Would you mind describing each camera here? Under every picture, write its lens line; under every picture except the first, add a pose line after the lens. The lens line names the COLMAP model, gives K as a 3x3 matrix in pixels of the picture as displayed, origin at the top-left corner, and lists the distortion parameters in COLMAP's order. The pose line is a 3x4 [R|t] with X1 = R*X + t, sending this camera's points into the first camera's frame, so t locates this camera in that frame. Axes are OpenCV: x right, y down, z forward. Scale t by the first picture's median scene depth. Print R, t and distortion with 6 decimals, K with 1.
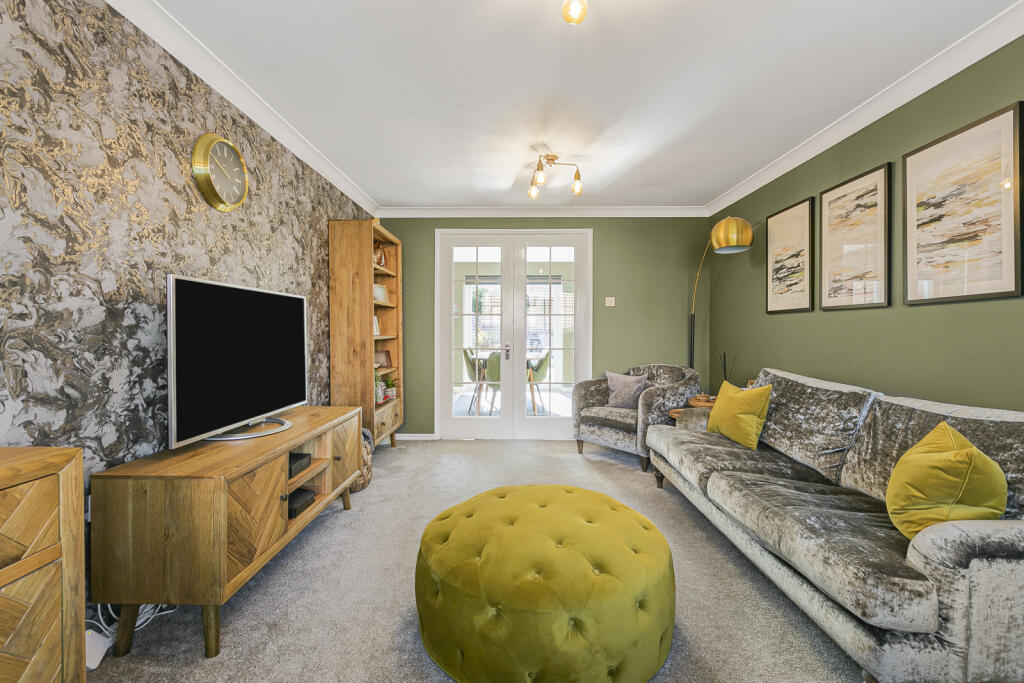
lens RADIAL K [[471.4, 0, 506.8], [0, 471.4, 336.7], [0, 0, 1]] dist [0.007866, 0.000765]
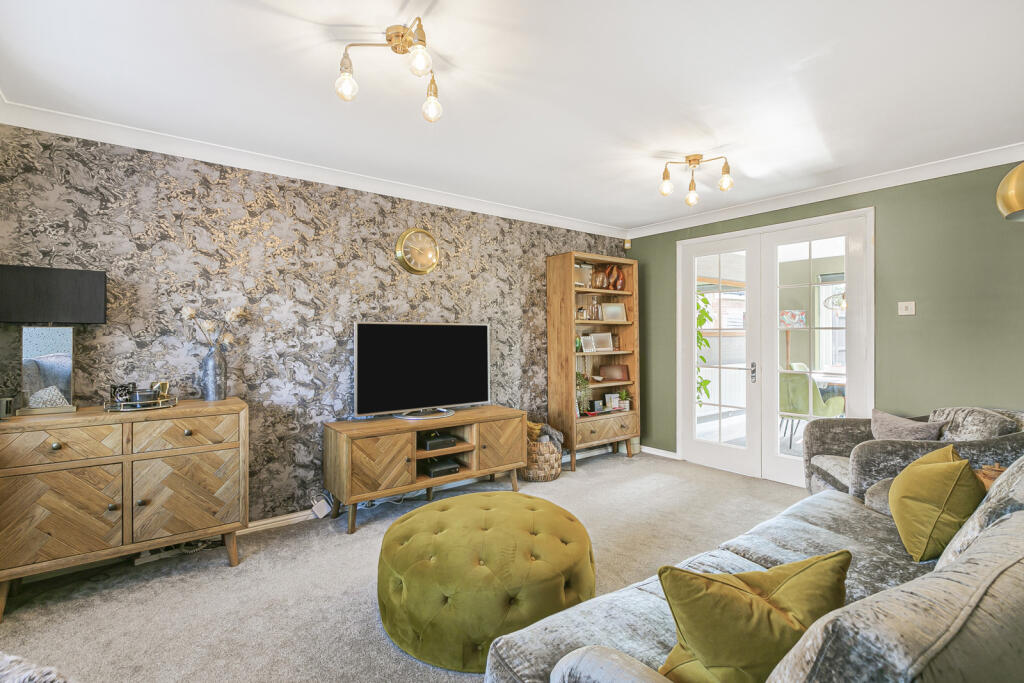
lens RADIAL K [[471.4, 0, 495.9], [0, 471.4, 337.3], [0, 0, 1]] dist [0.007866, 0.000765]
pose [[0.612806, 0.000137, -0.790233, 1.030432], [-0.007269, 0.999959, -0.005463, -0.062565], [0.790200, 0.009093, 0.612782, 0.299272]]
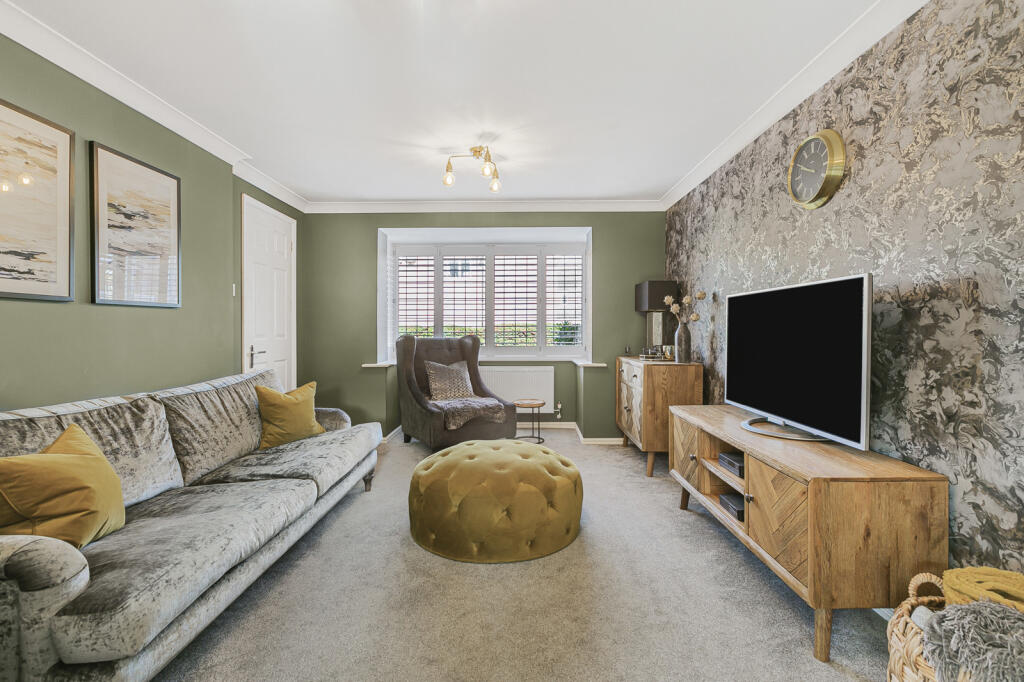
lens RADIAL K [[471.4, 0, 473.8], [0, 471.4, 335.9], [0, 0, 1]] dist [0.007866, 0.000765]
pose [[-0.996932, -0.001002, 0.078270, 0.026463], [0.000943, 0.999692, 0.024812, -0.026475], [-0.078271, 0.024810, -0.996623, 1.983233]]
